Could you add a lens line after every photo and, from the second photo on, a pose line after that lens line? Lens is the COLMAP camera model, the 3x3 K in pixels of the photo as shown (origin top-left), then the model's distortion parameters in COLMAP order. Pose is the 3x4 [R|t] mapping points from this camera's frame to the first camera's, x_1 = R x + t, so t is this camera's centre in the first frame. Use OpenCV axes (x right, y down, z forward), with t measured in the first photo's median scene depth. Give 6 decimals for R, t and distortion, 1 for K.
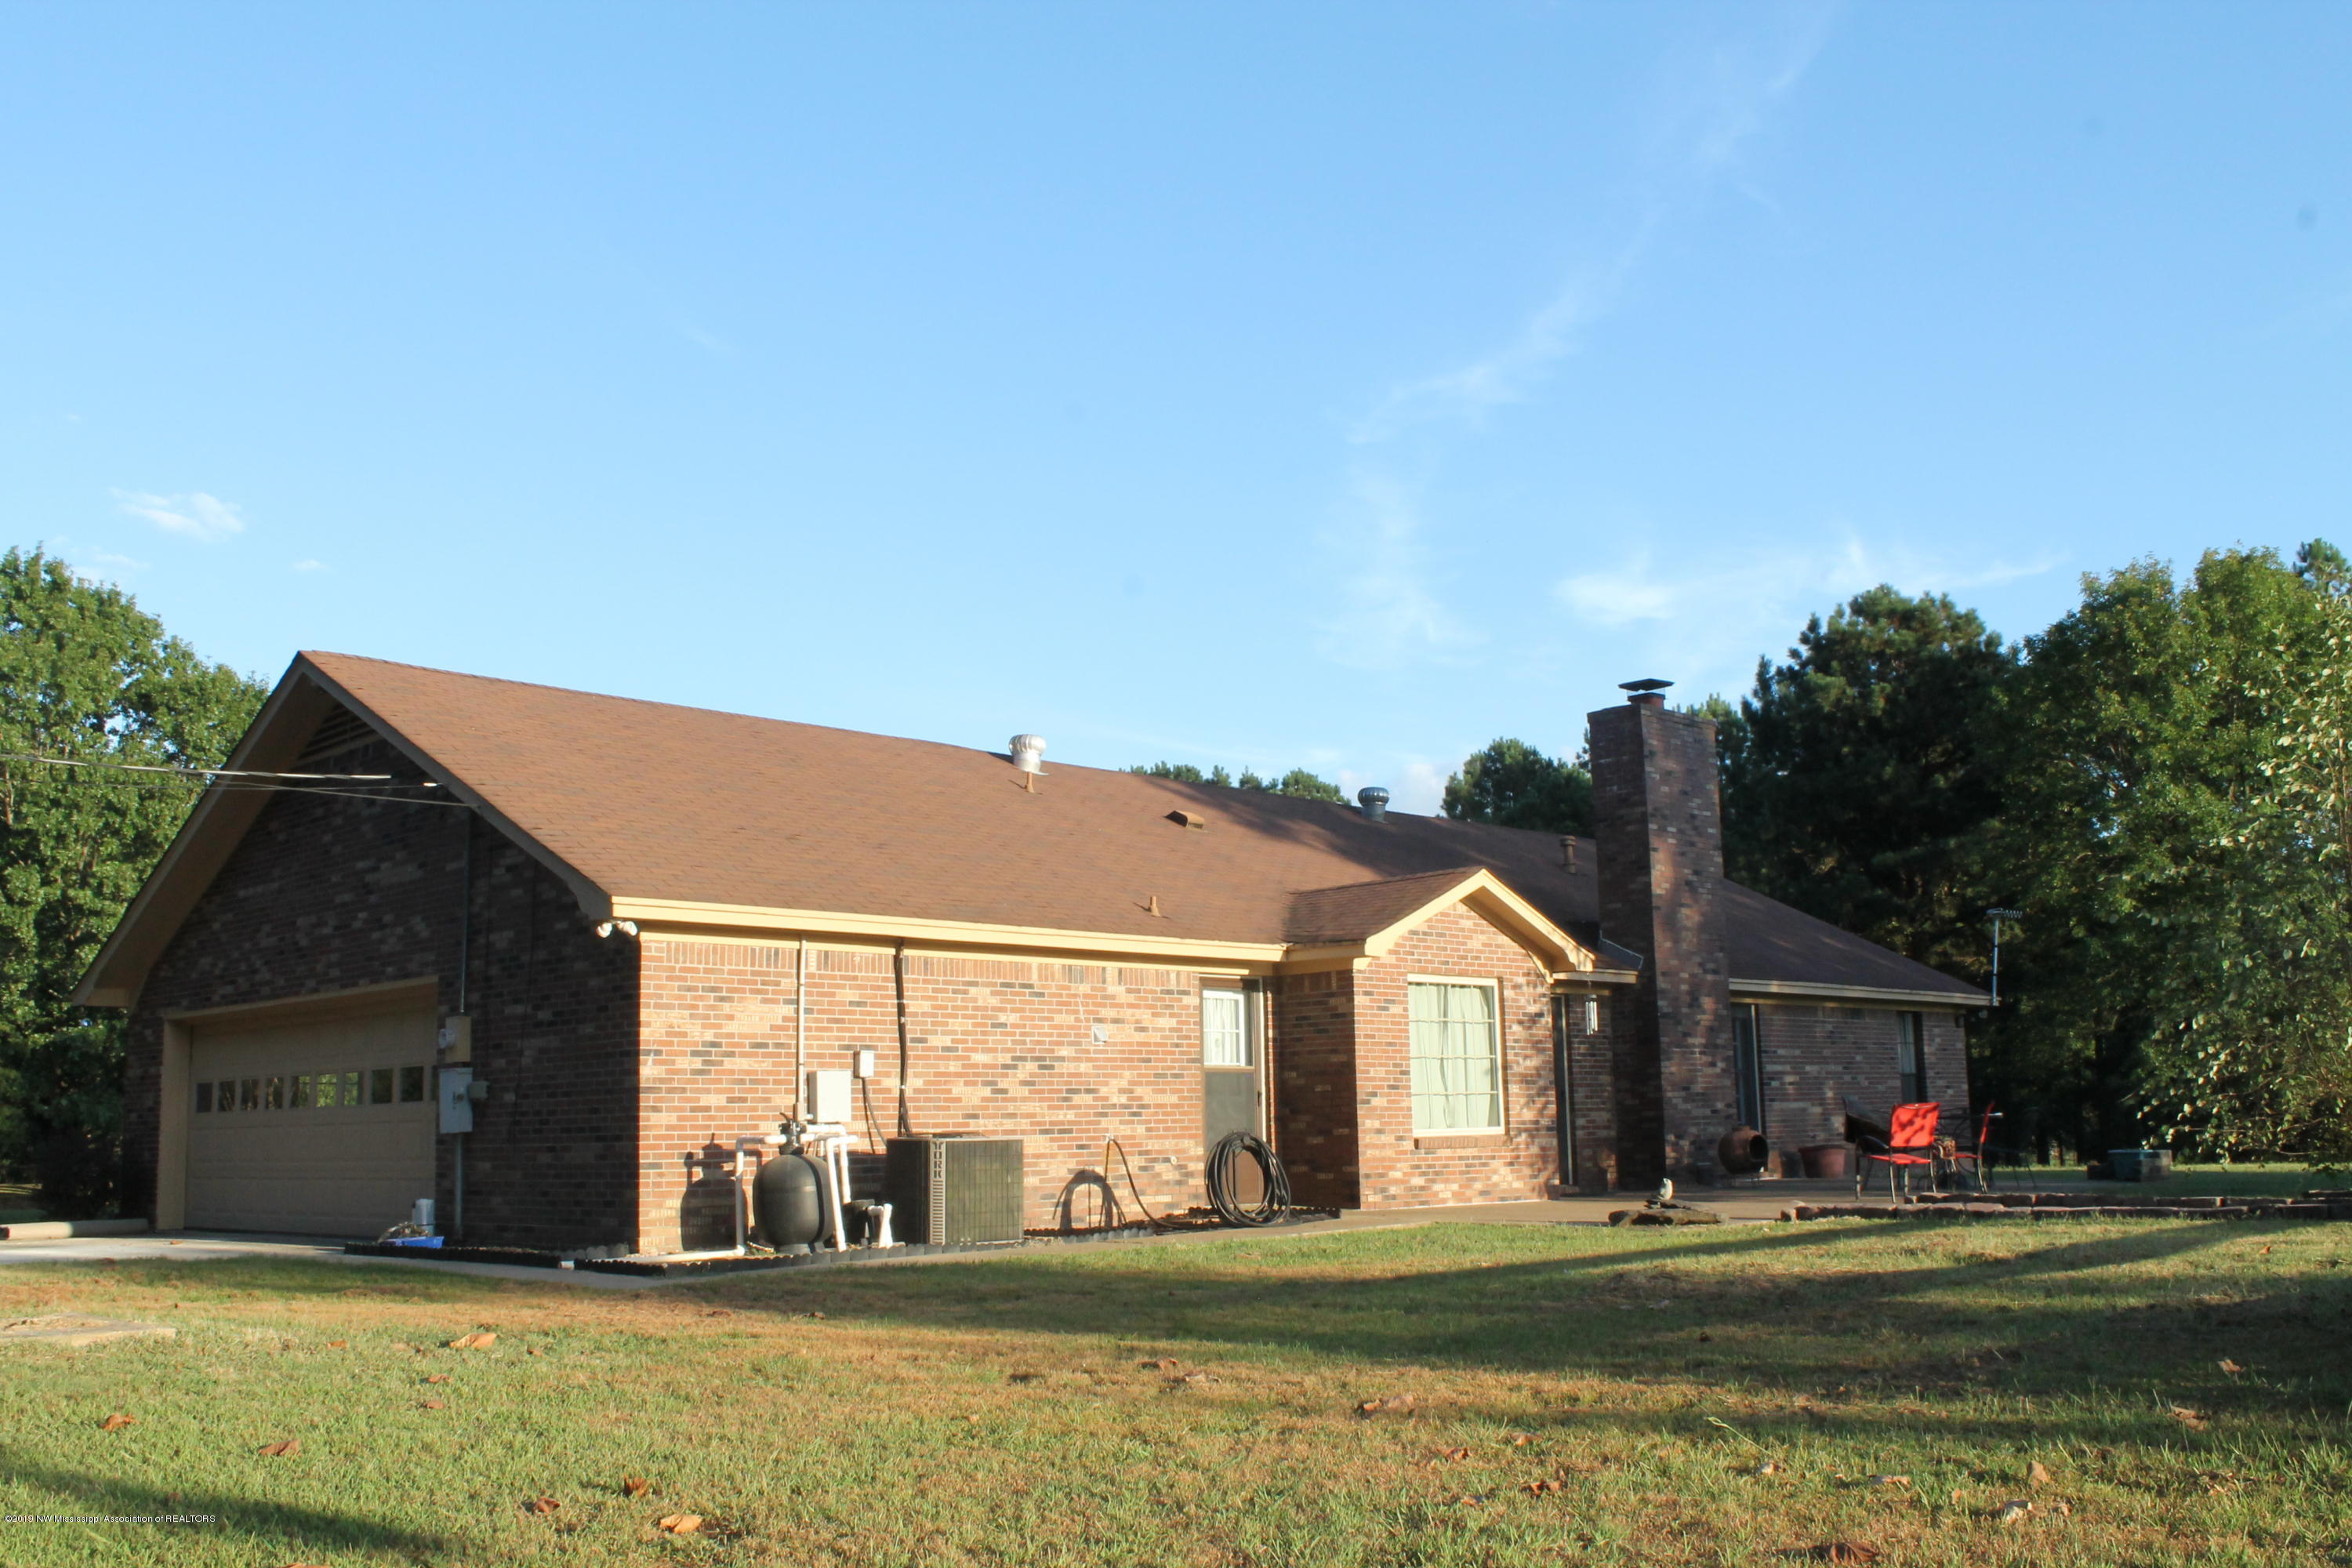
lens RADIAL K [[2151.4, 0, 1176.2], [0, 2151.4, 789.3], [0, 0, 1]] dist [-0.019382, 0.000000]
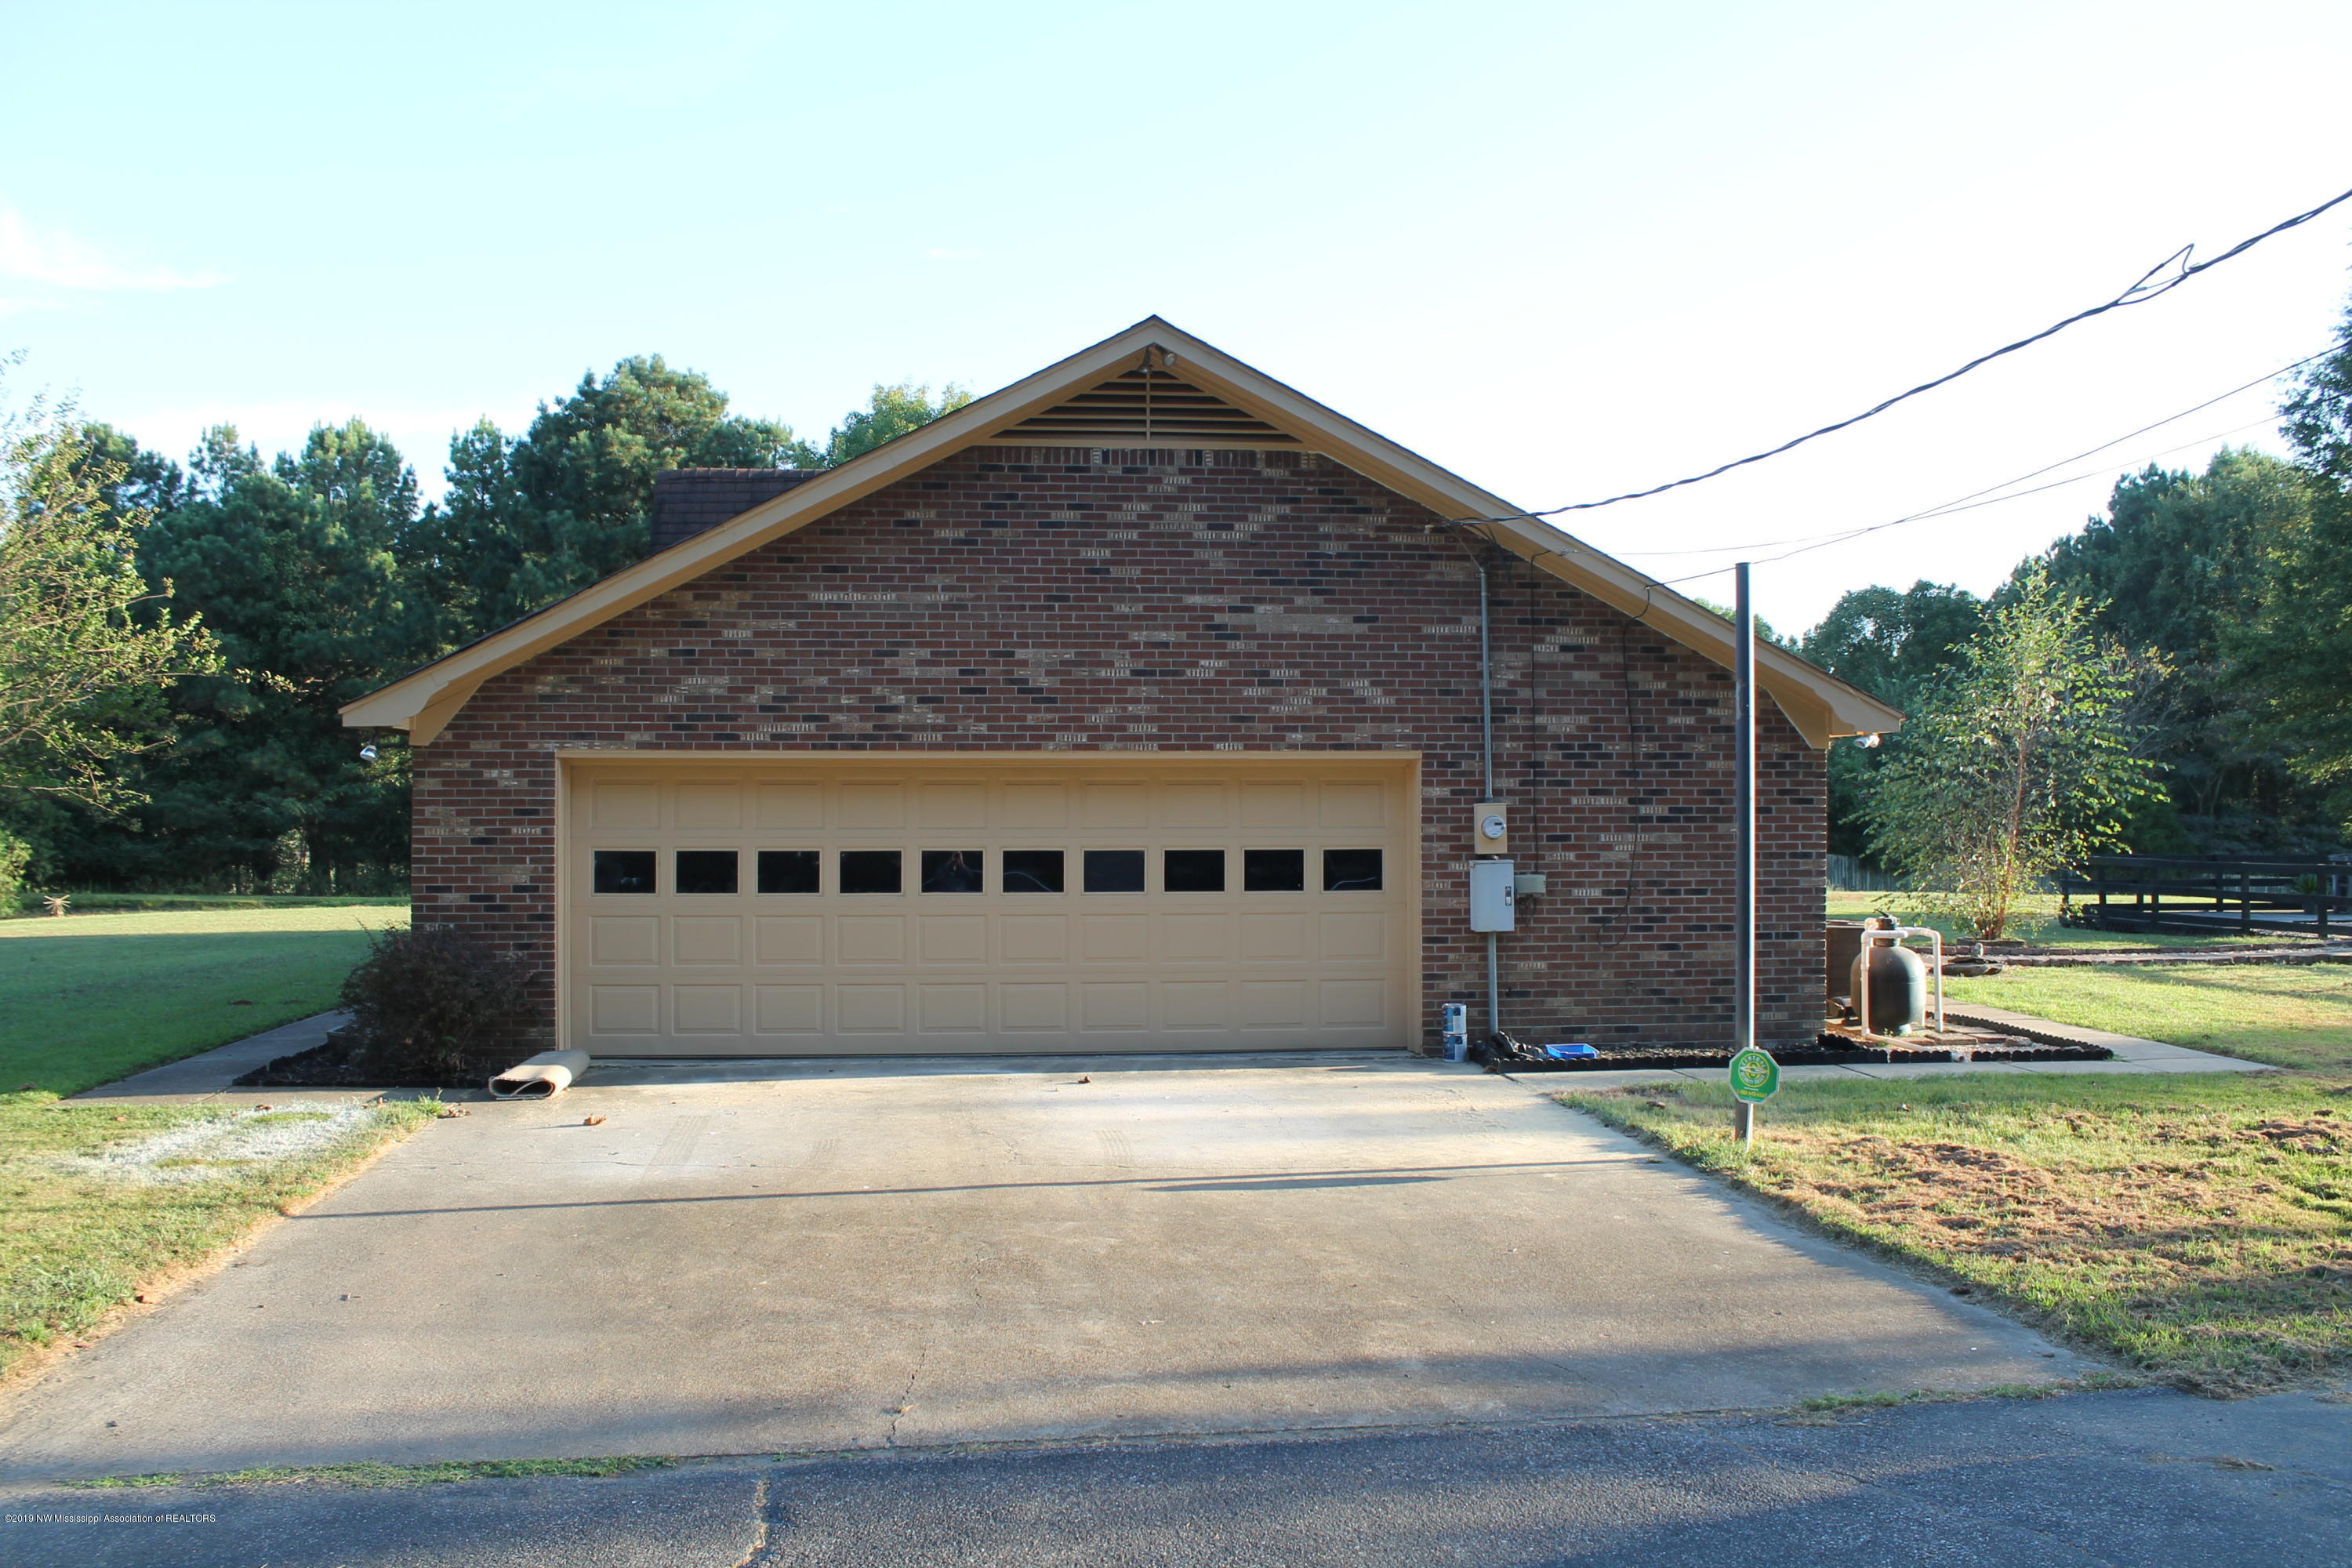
lens RADIAL K [[1987.3, 0, 1177.3], [0, 1987.3, 788.8], [0, 0, 1]] dist [-0.083008, -0.000811]
pose [[0.609971, 0.031244, 0.791808, -0.510654], [-0.138655, 0.988015, 0.067827, 0.029324], [-0.780199, -0.151160, 0.606993, 0.283915]]
